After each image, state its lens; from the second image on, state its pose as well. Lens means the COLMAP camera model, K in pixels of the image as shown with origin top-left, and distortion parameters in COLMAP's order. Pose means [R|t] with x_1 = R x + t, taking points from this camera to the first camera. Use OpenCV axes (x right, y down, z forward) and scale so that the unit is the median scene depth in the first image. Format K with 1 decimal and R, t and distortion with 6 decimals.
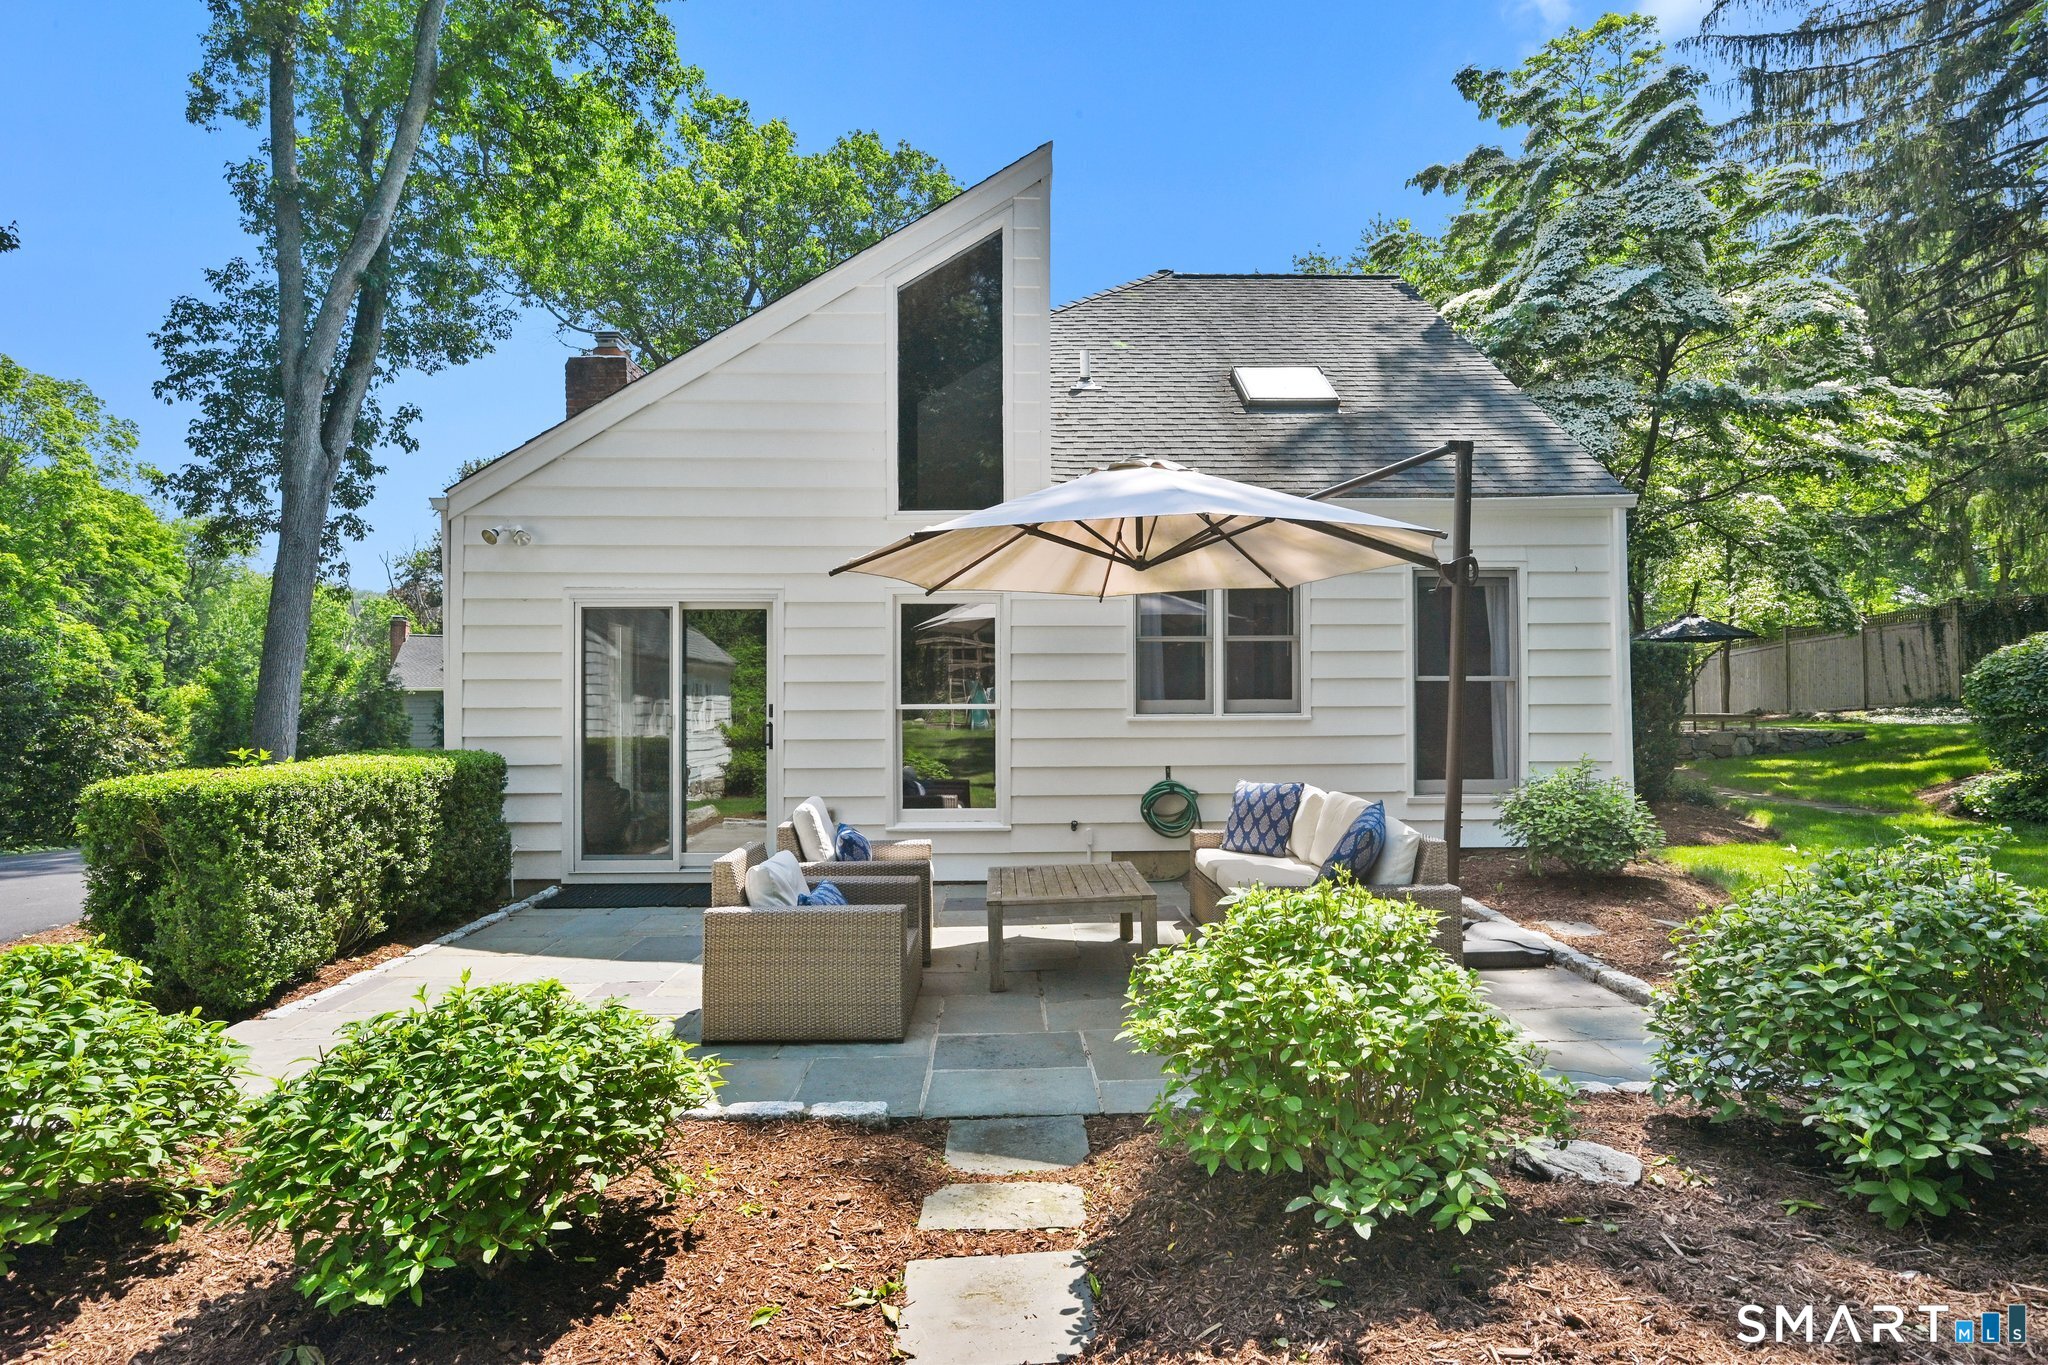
lens RADIAL K [[1088.0, 0, 1030.2], [0, 1088.0, 689.4], [0, 0, 1]] dist [-0.003736, 0.000074]
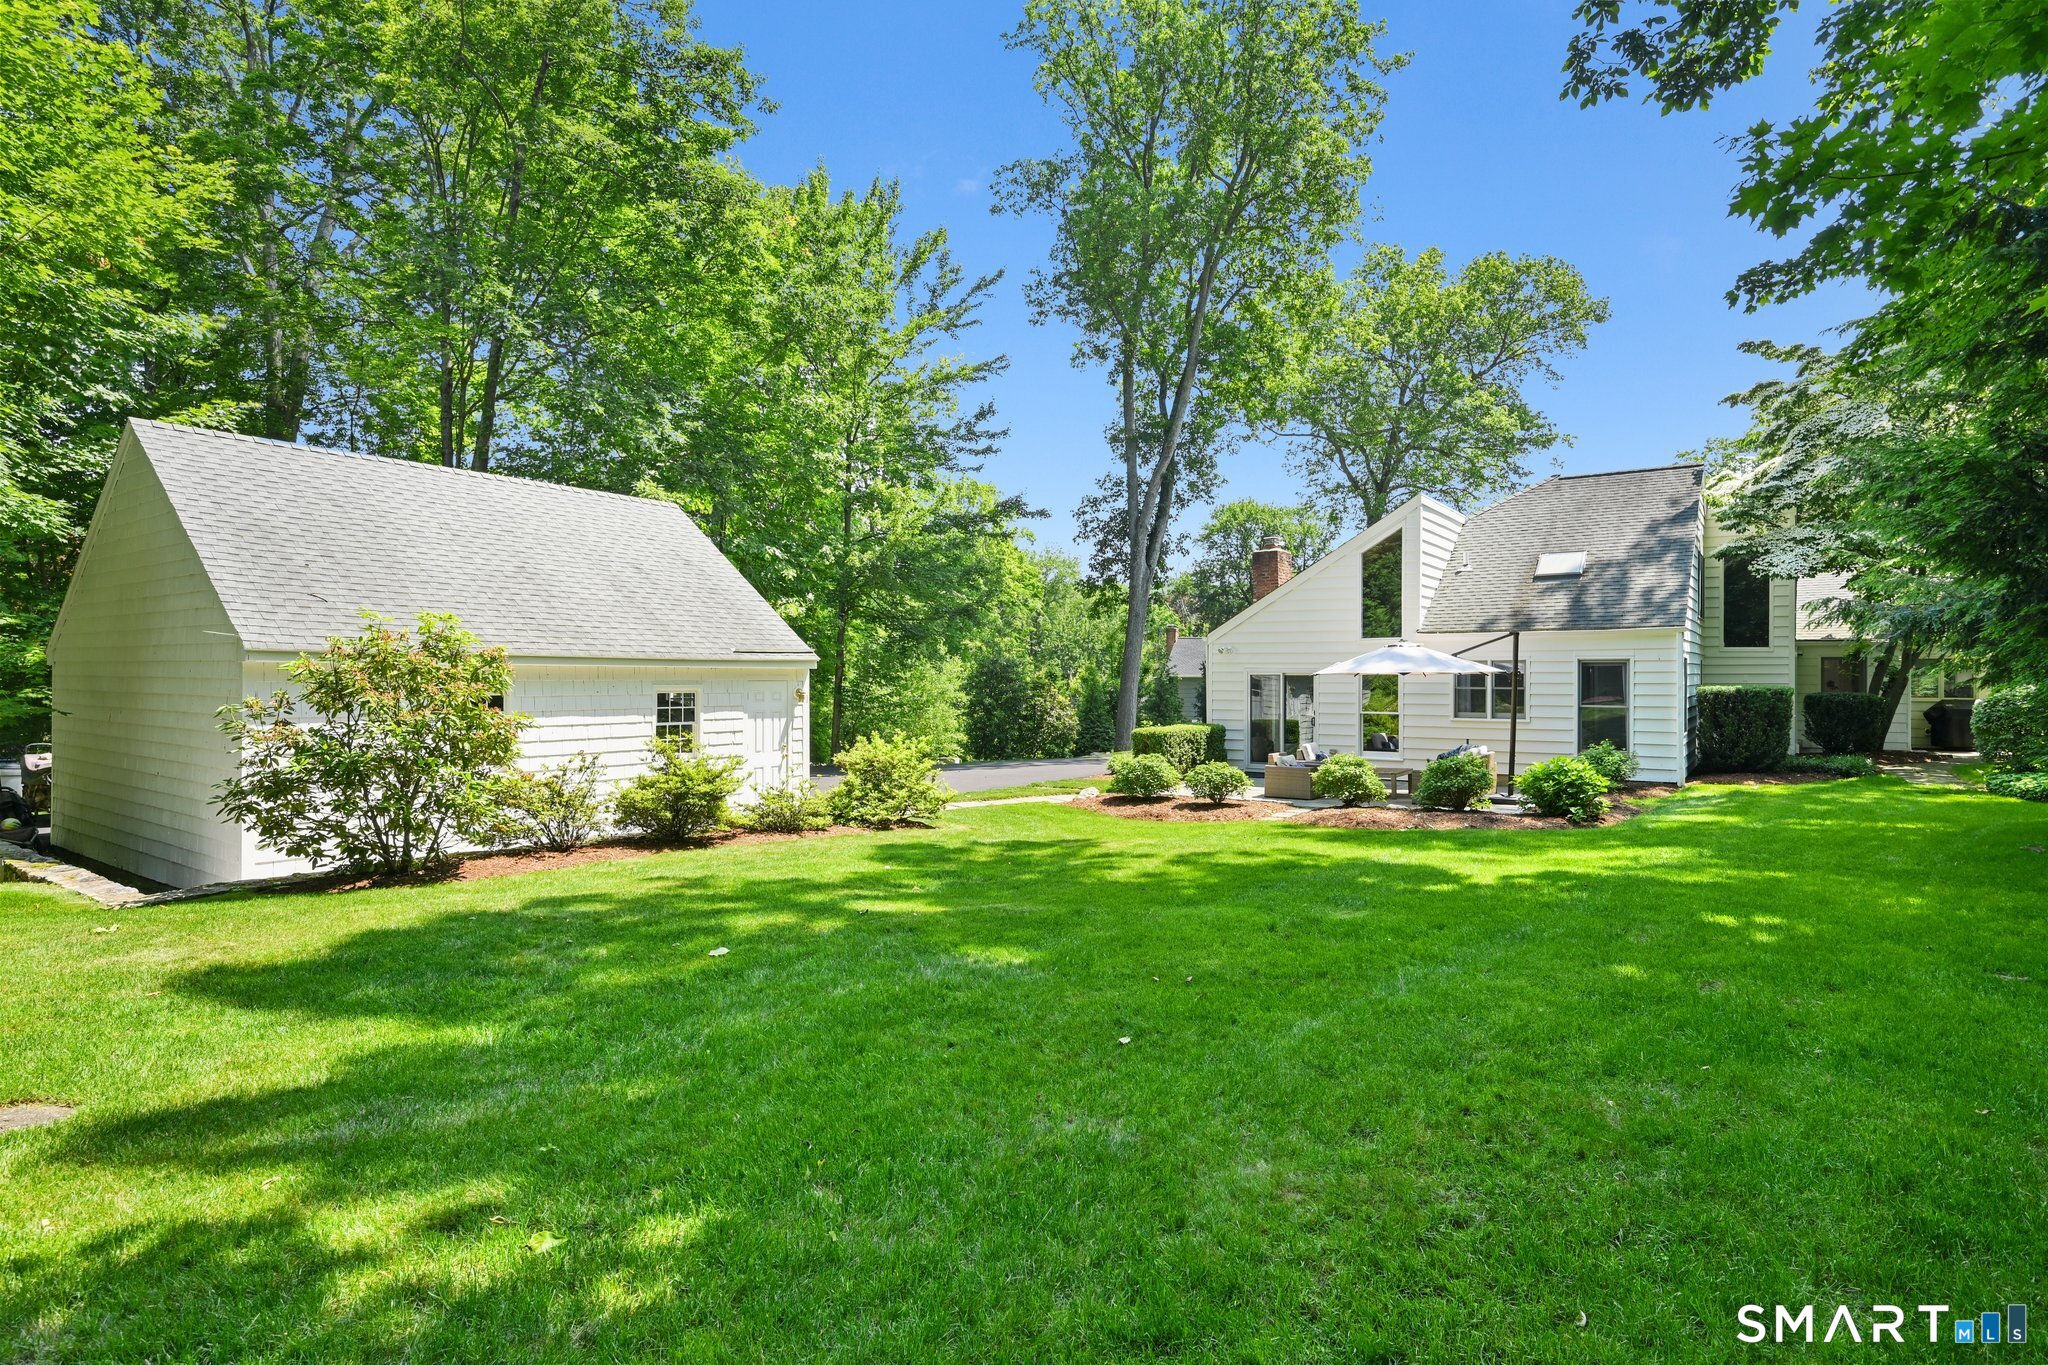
lens RADIAL K [[1088.0, 0, 1030.4], [0, 1088.0, 682.7], [0, 0, 1]] dist [-0.003736, 0.000074]
pose [[0.799838, 0.009891, -0.600135, 0.575611], [-0.000327, 0.999871, 0.016044, -0.069107], [0.600216, -0.012636, 0.799738, -1.116491]]
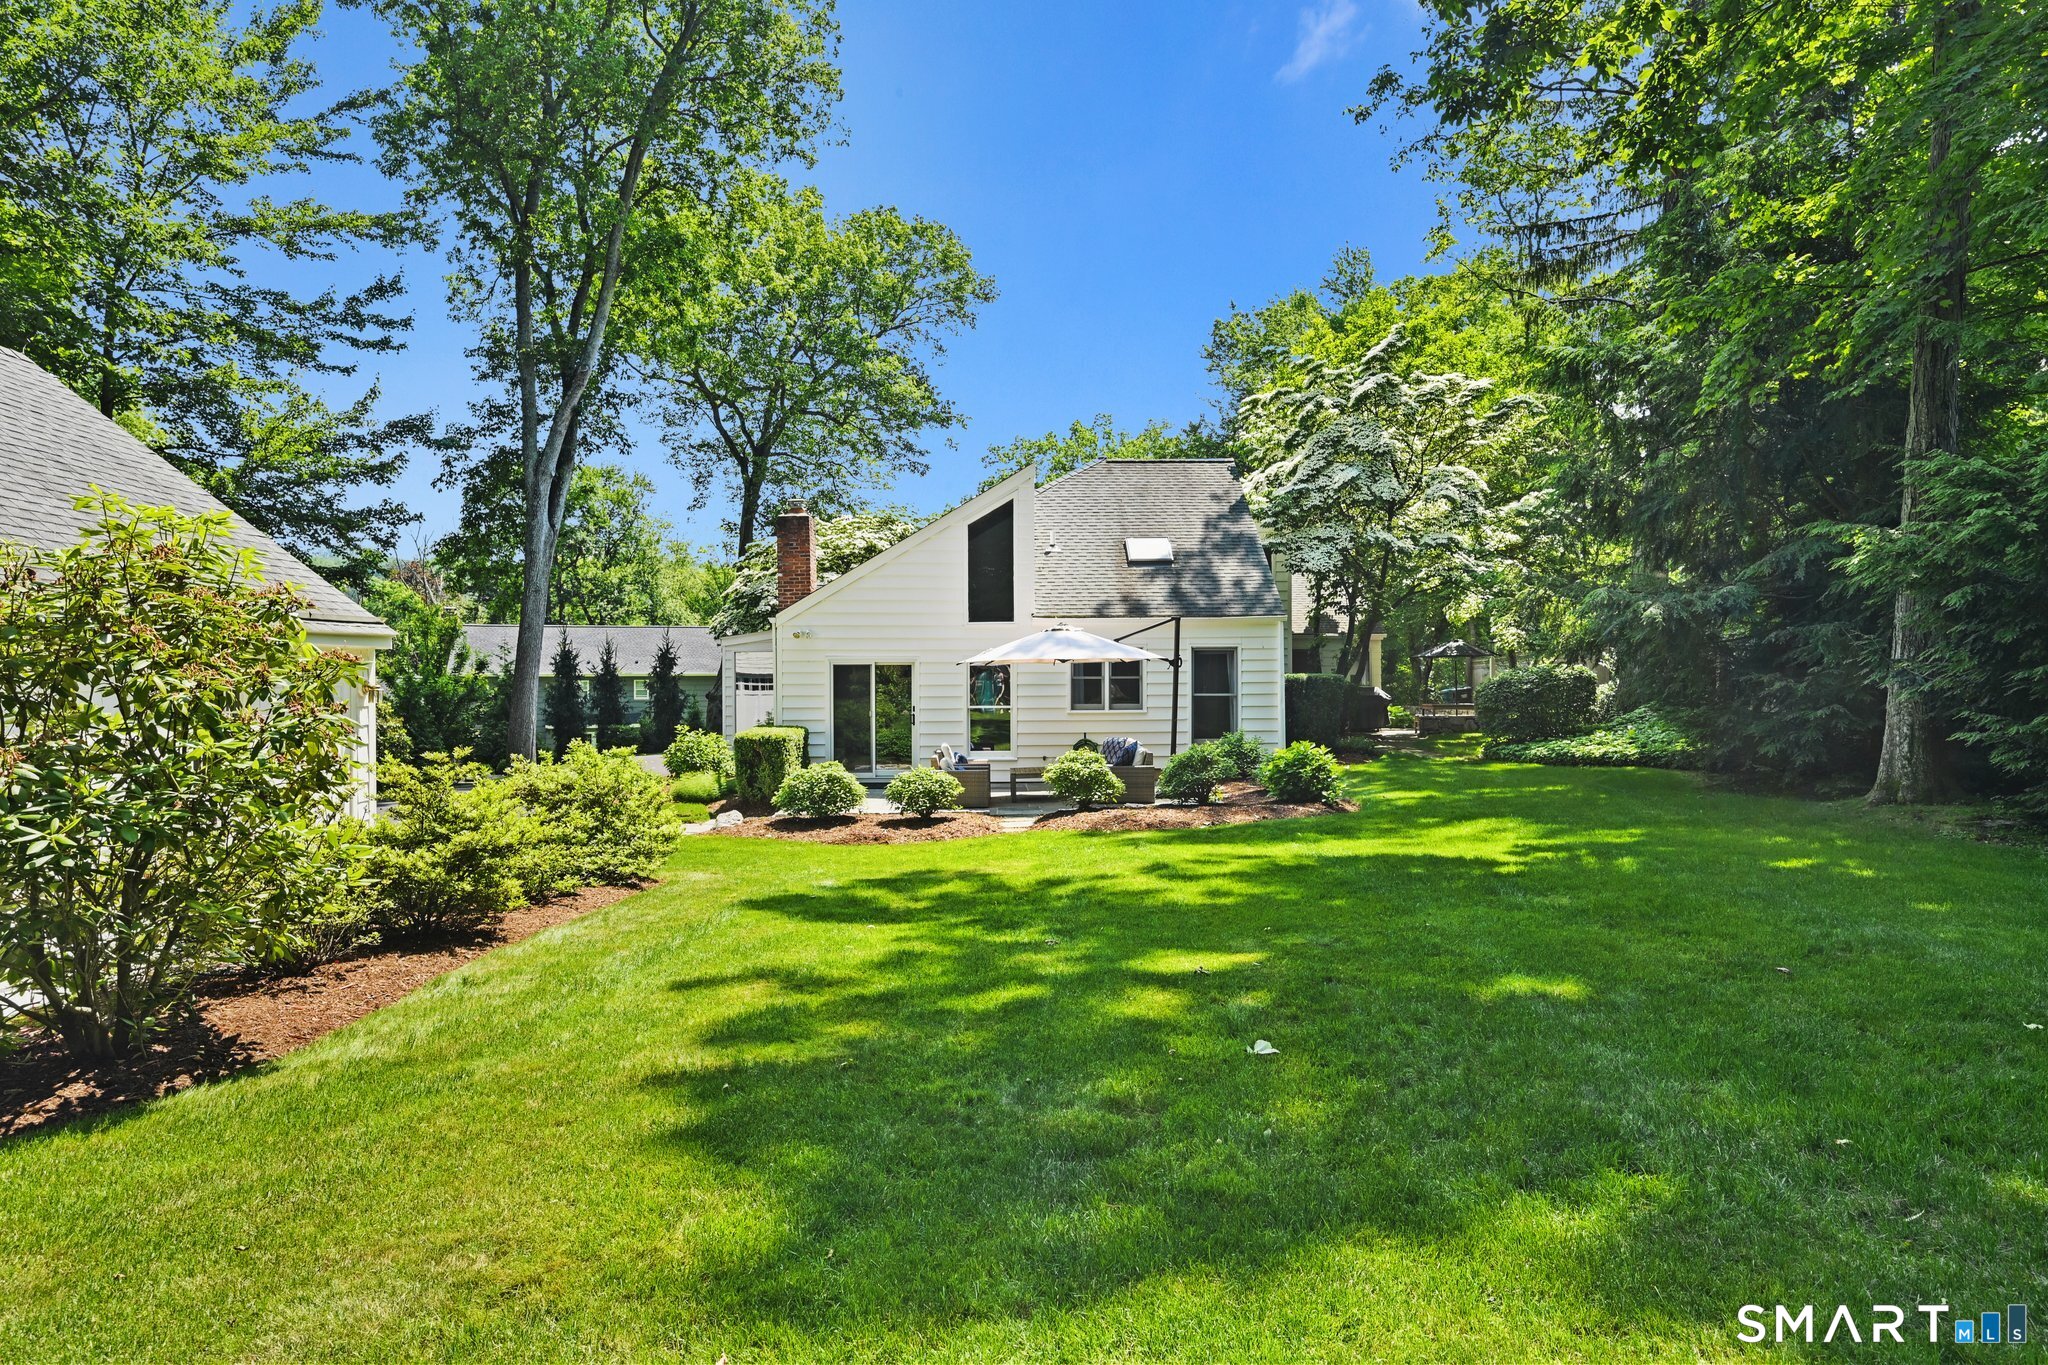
lens RADIAL K [[1274.5, 0, 1024.0], [0, 1274.5, 688.8], [0, 0, 1]] dist [-0.009474, 0.001090]
pose [[0.999999, 0.001086, -0.000300, -0.002524], [-0.001079, 0.999737, 0.022916, -0.060136], [0.000325, -0.022915, 0.999737, -1.206810]]
